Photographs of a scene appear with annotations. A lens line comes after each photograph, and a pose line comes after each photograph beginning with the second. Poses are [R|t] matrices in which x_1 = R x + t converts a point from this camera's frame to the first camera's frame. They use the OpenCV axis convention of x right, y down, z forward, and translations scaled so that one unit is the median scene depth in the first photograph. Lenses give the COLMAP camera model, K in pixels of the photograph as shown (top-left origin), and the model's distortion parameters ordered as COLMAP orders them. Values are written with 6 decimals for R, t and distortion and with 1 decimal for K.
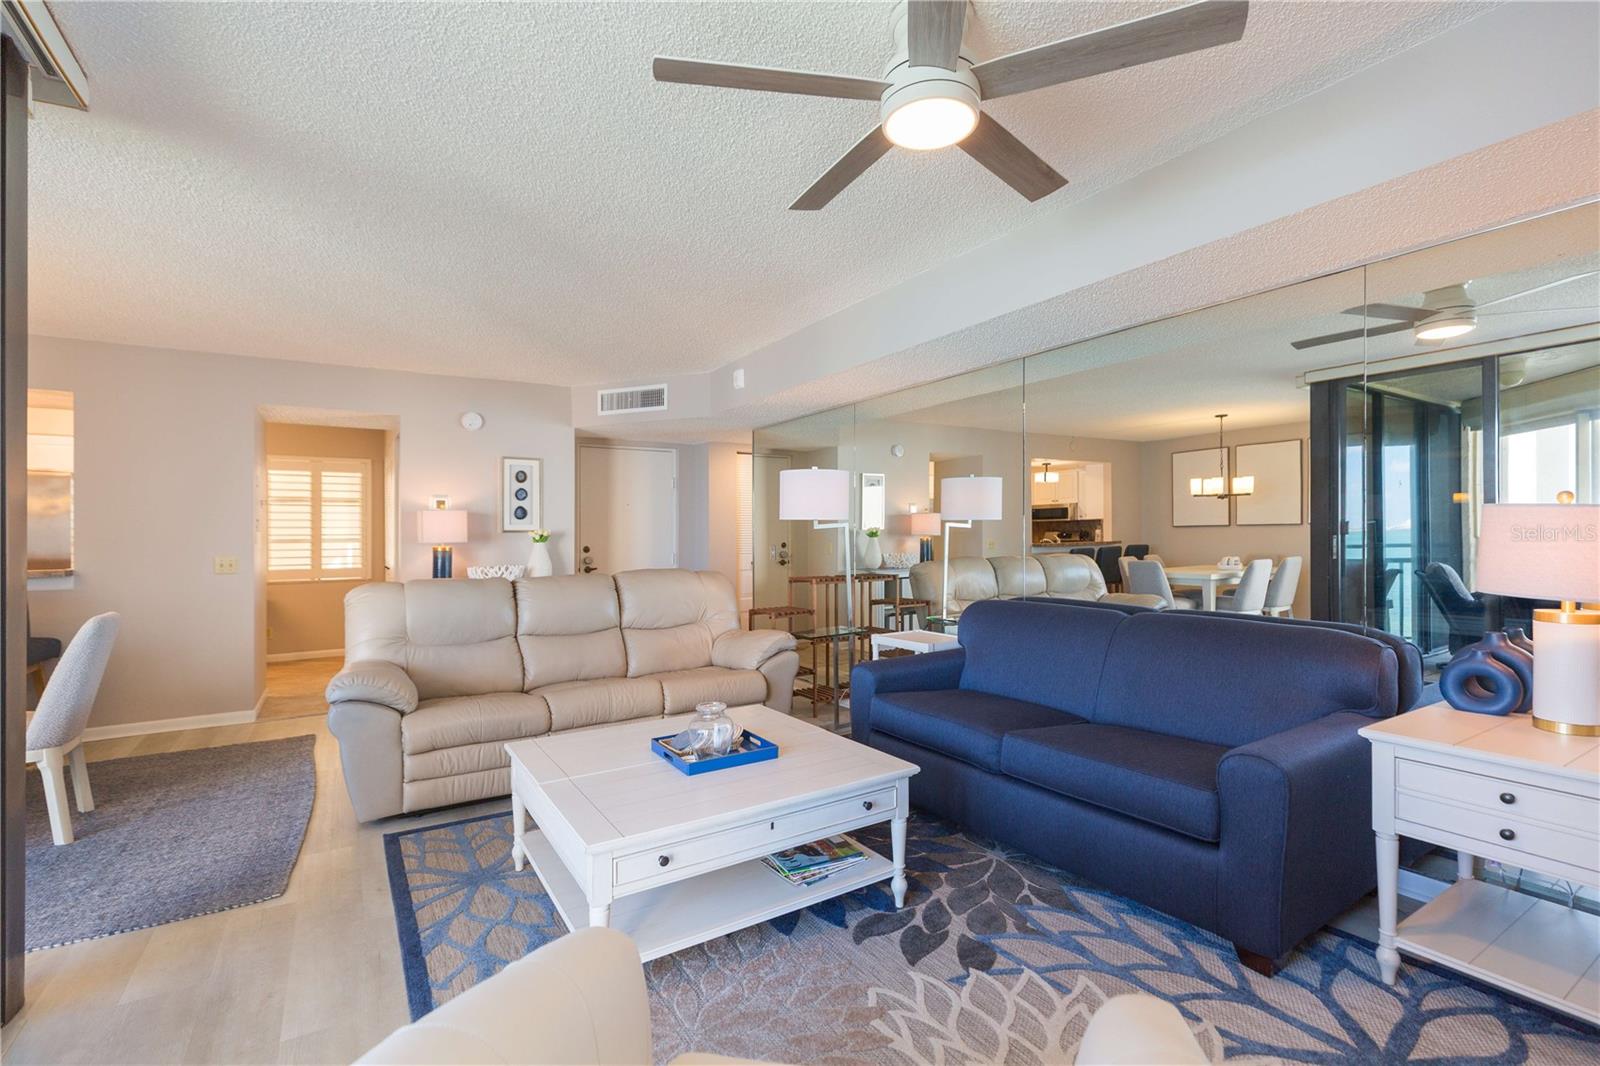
lens RADIAL K [[752.0, 0, 801.9], [0, 752.0, 528.4], [0, 0, 1]] dist [0.002667, -0.000315]
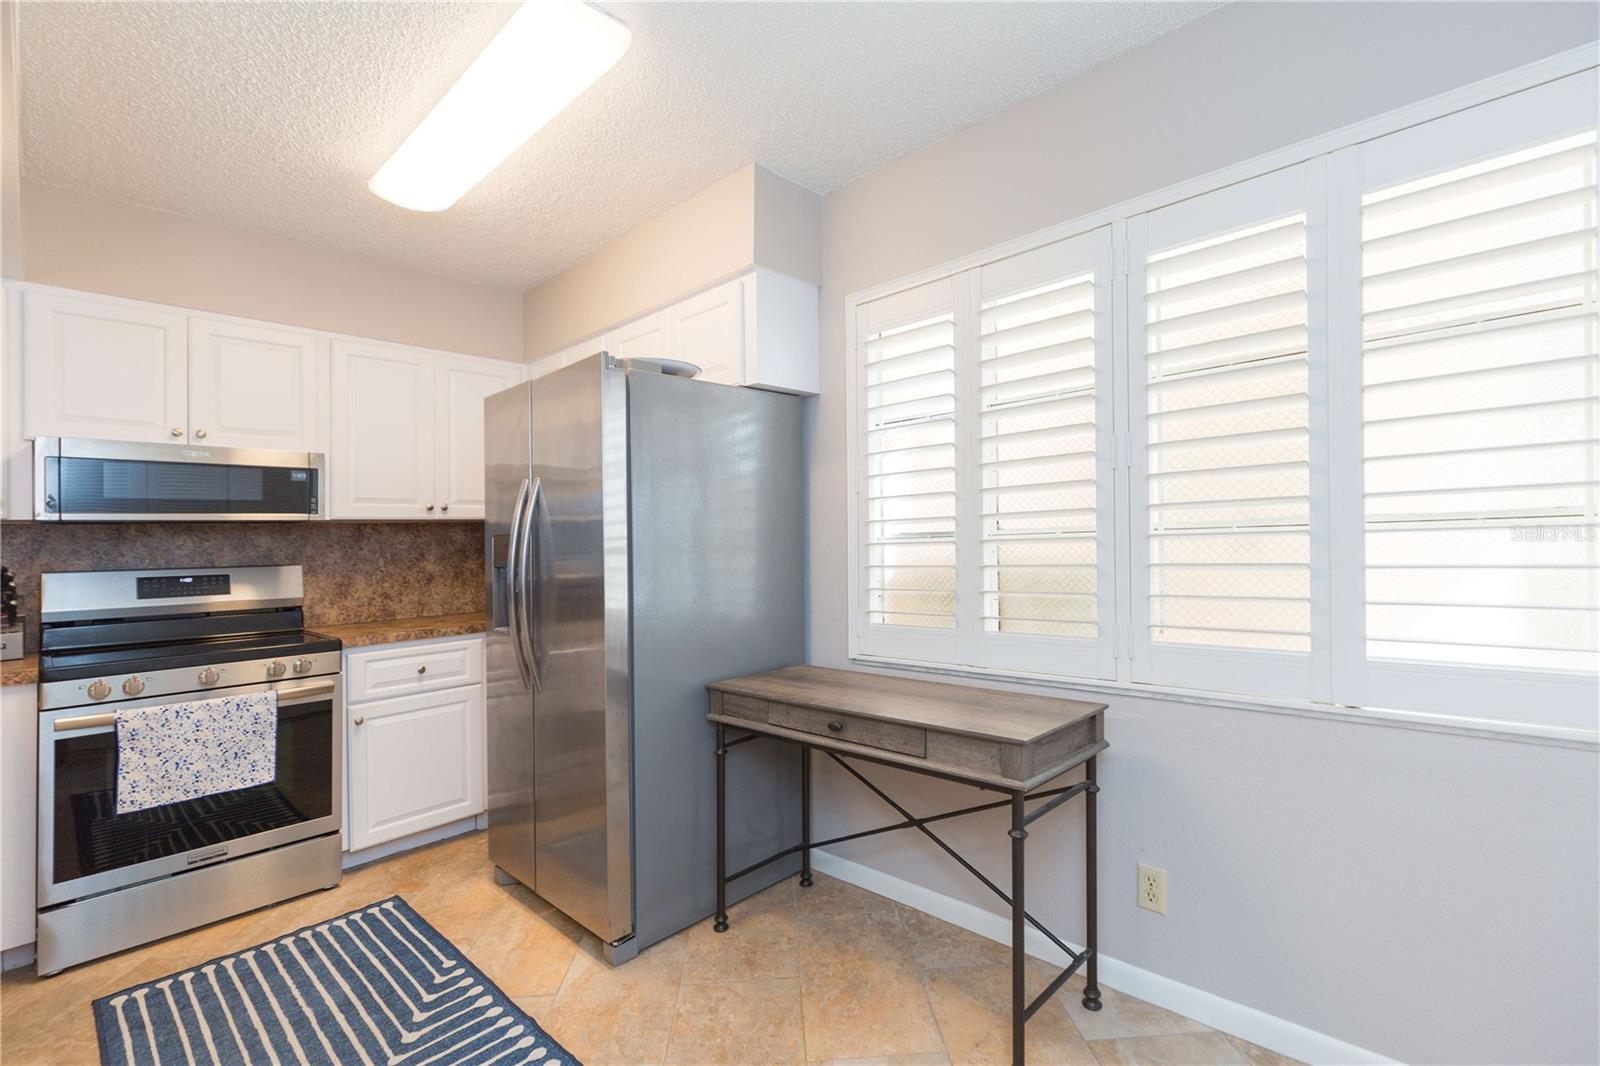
lens RADIAL K [[729.4, 0, 808.8], [0, 729.4, 529.1], [0, 0, 1]] dist [0.002272, 0.000243]
pose [[0.230164, -0.014348, -0.973046, -0.477875], [0.035588, 0.999347, -0.006317, 0.013697], [0.972501, -0.033175, 0.230524, 0.806759]]
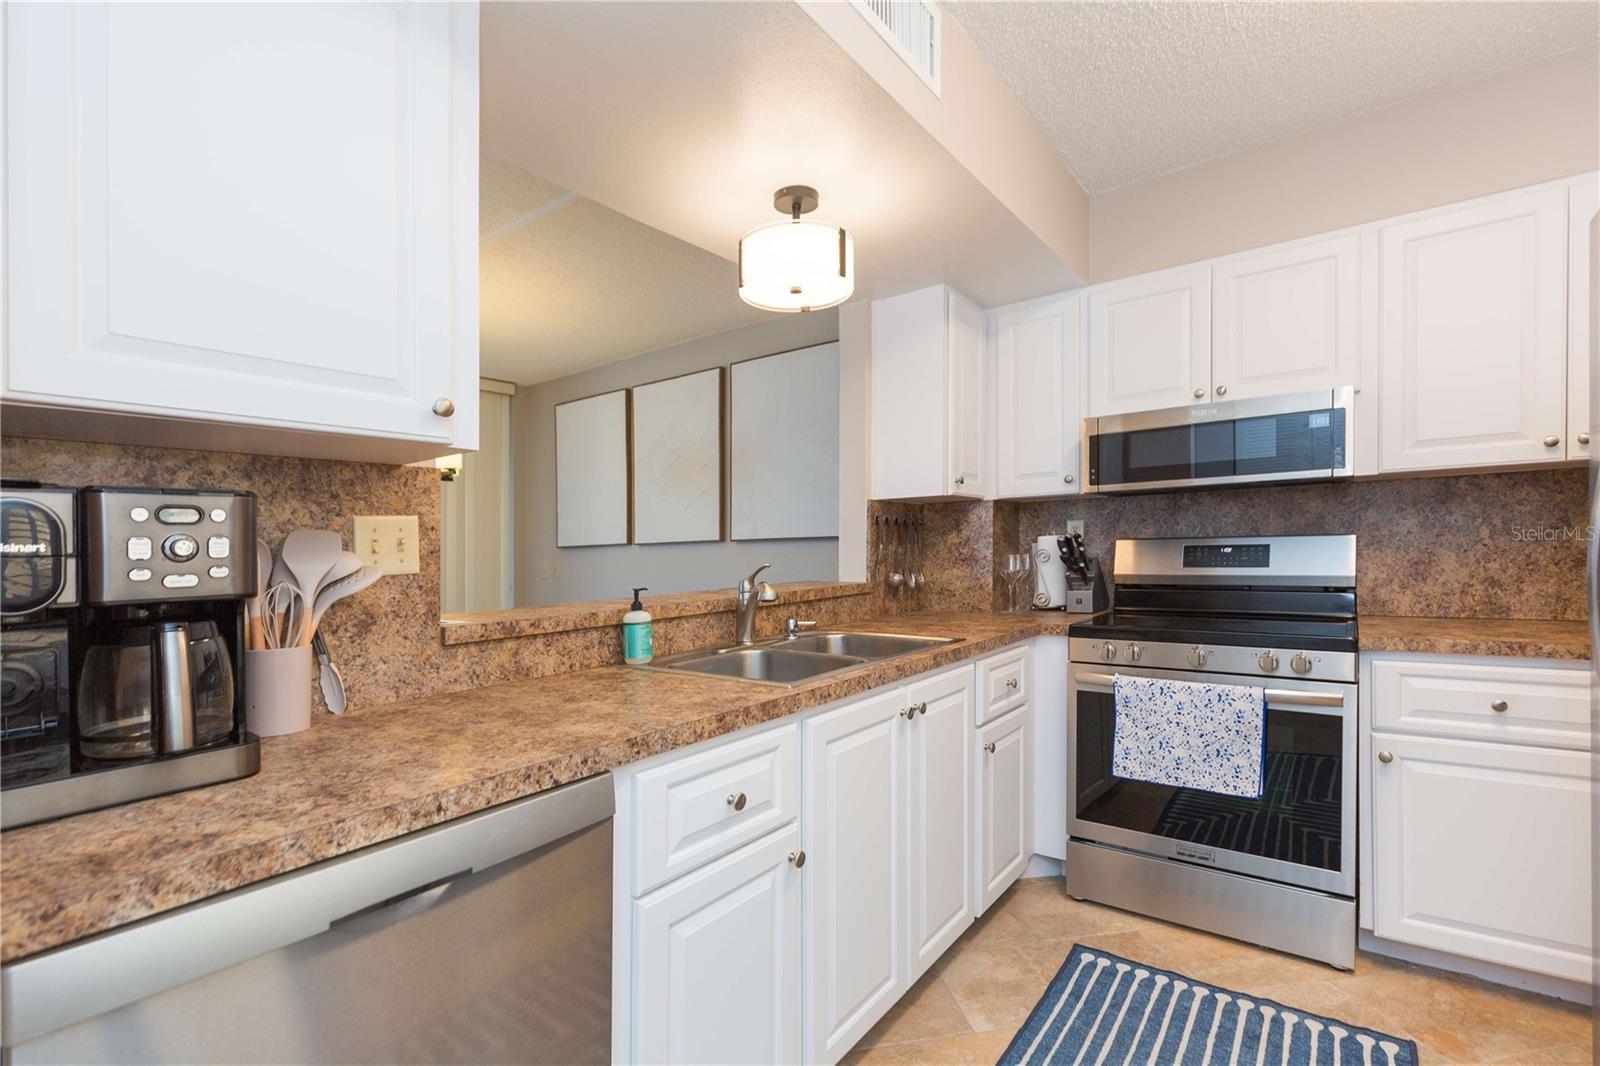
lens RADIAL K [[727.5, 0, 803.8], [0, 727.5, 533.8], [0, 0, 1]] dist [0.000065, 0.000028]
pose [[-0.939793, 0.027812, -0.340612, -0.628026], [0.038290, 0.998977, -0.024077, 0.020051], [0.339593, -0.035670, -0.939896, 0.847948]]
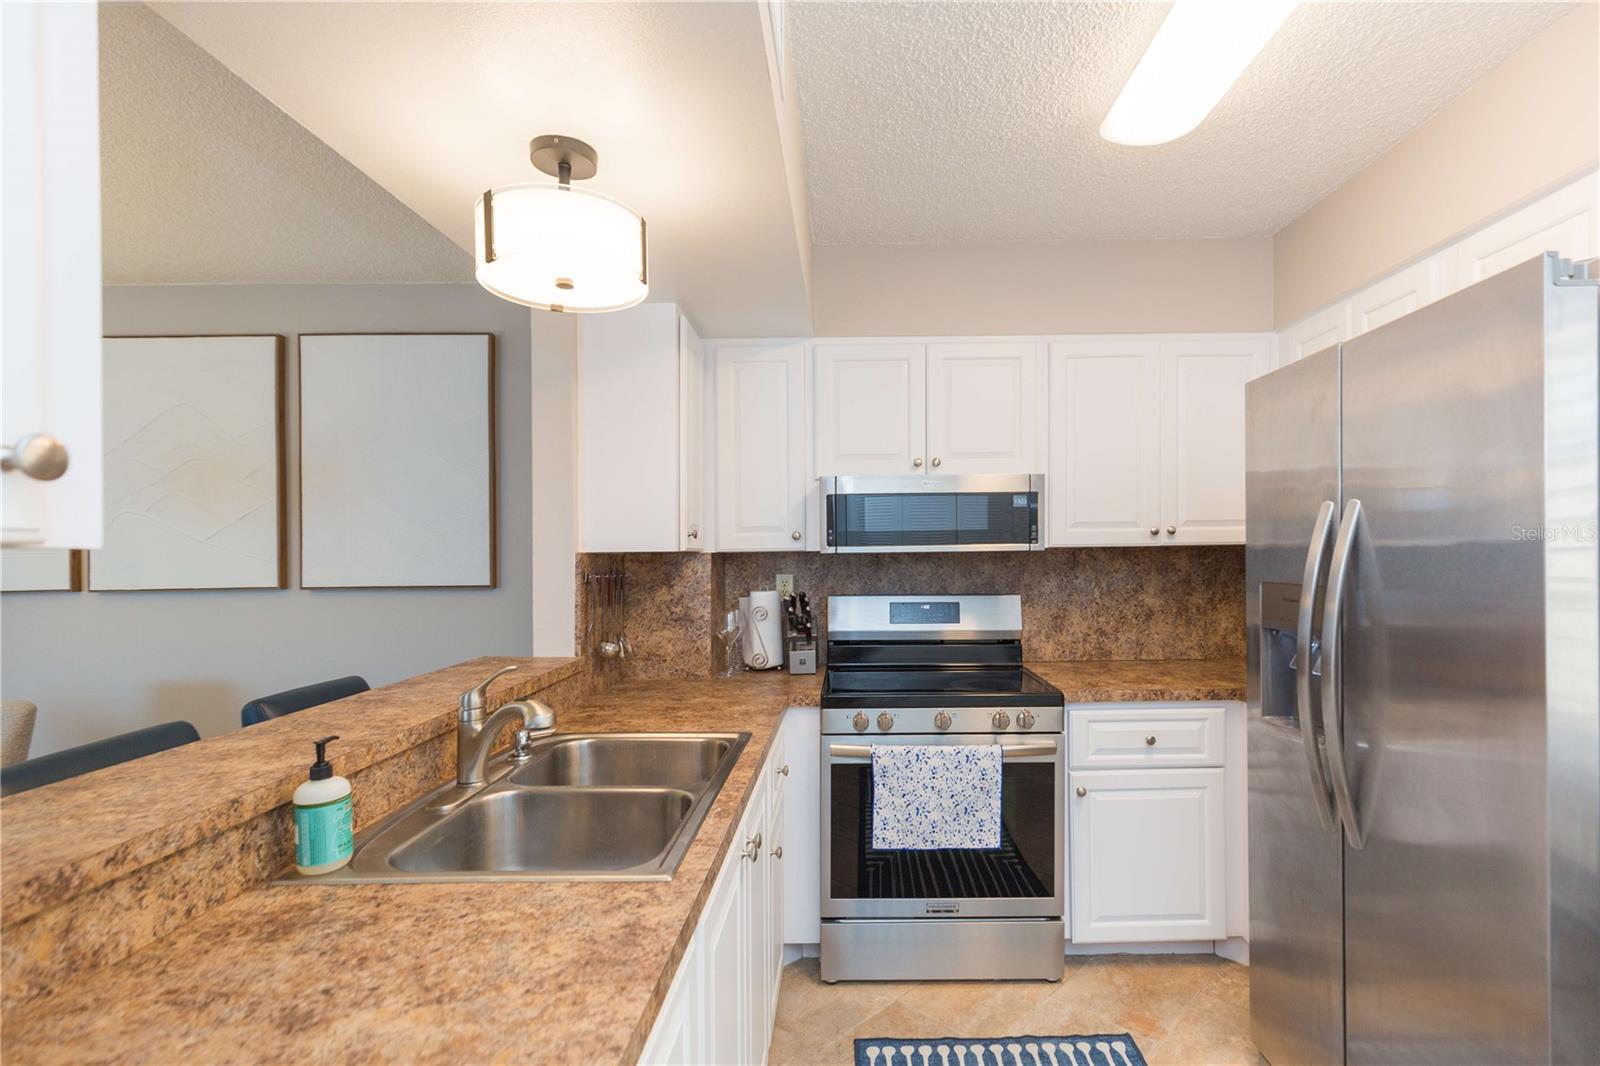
lens RADIAL K [[739.1, 0, 850.8], [0, 739.1, 556.9], [0, 0, 1]] dist [0.001135, -0.000546]
pose [[-0.547082, 0.023540, -0.836748, -0.589017], [0.026328, 0.999594, 0.010907, -0.008324], [0.836665, -0.016063, -0.547479, 0.753013]]
